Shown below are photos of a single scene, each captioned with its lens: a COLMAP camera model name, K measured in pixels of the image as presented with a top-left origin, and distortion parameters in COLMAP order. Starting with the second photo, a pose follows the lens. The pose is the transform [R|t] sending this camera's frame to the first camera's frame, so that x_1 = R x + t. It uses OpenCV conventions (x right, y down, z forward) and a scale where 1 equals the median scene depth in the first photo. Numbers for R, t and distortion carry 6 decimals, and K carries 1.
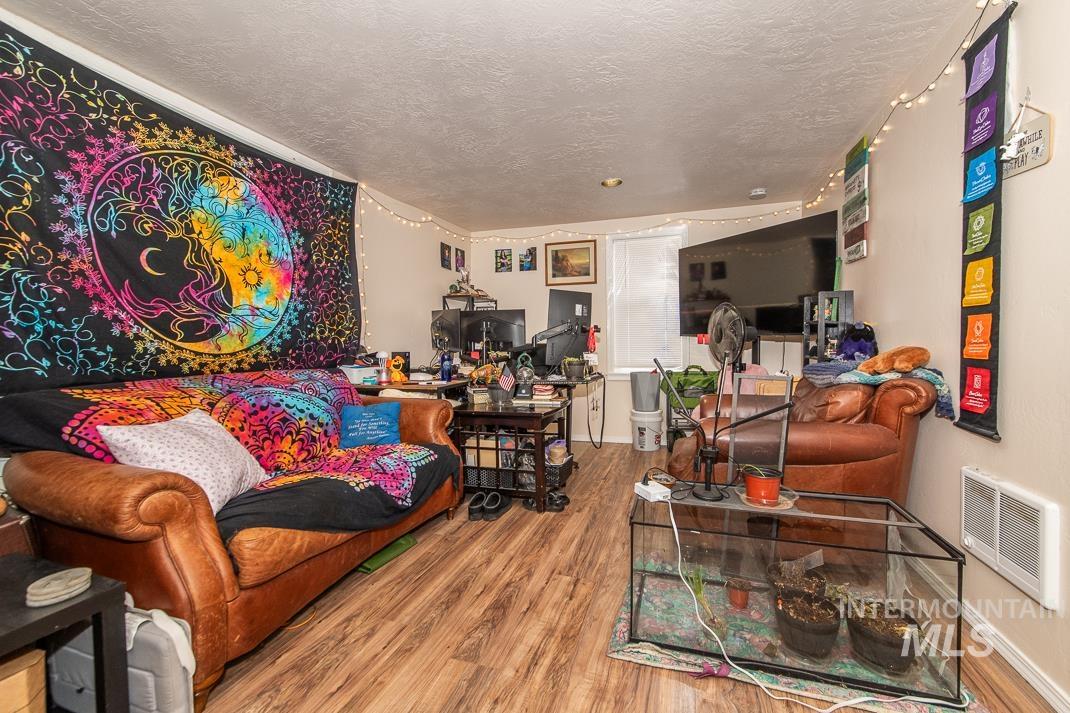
lens RADIAL K [[433.6, 0, 556.7], [0, 433.6, 352.4], [0, 0, 1]] dist [0.003202, -0.000558]
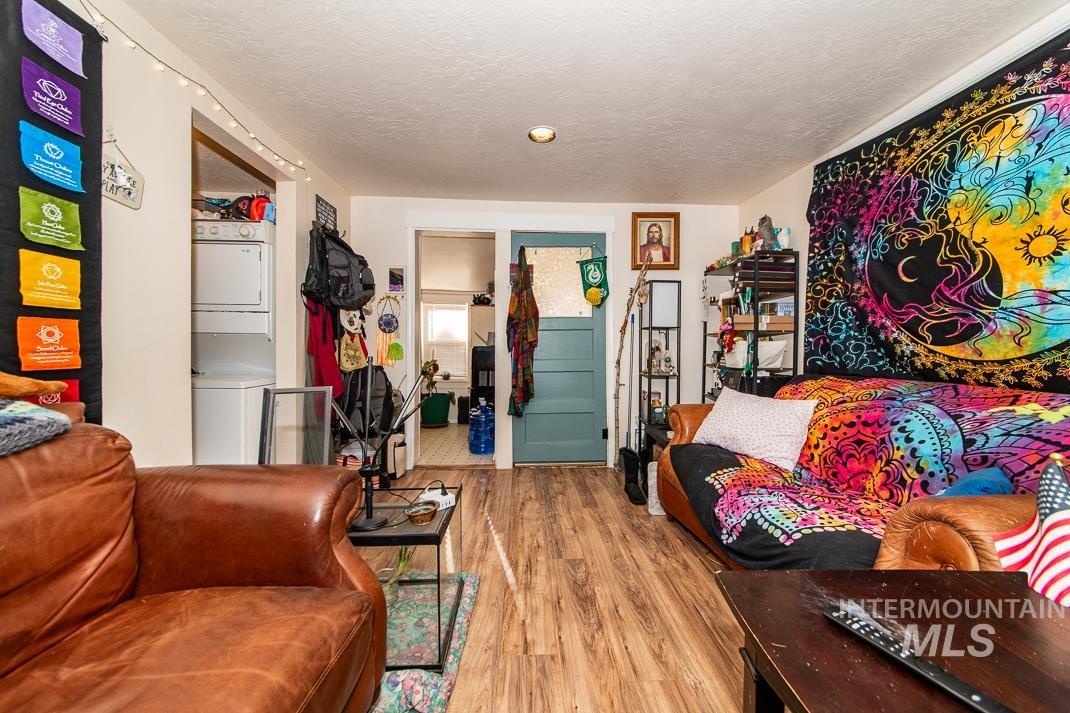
lens RADIAL K [[391.5, 0, 537.4], [0, 391.5, 350.2], [0, 0, 1]] dist [-0.009372, -0.001153]
pose [[-0.947806, 0.008798, -0.318727, 0.219274], [-0.003137, 0.999314, 0.036914, -0.040067], [0.318833, 0.035987, -0.947128, 1.462582]]
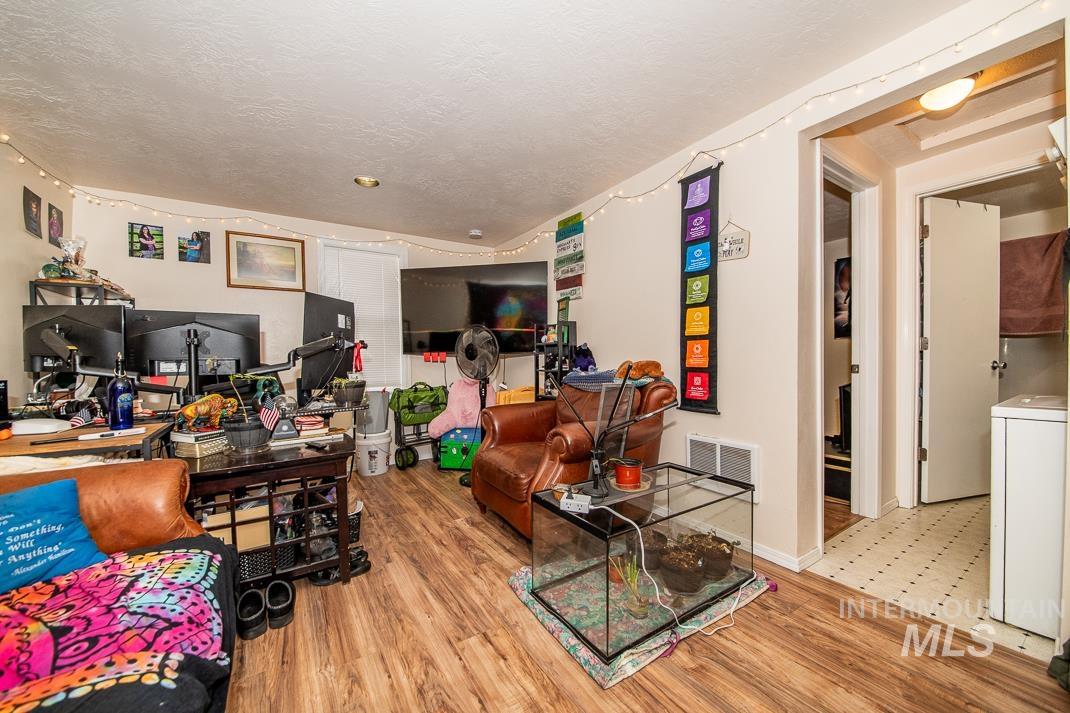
lens RADIAL K [[391.5, 0, 527.5], [0, 391.5, 359.8], [0, 0, 1]] dist [-0.009372, -0.001153]
pose [[0.663424, -0.005807, 0.748221, -0.415048], [0.025428, 0.999567, -0.014788, -0.005476], [-0.747812, 0.028836, 0.663284, 0.363678]]
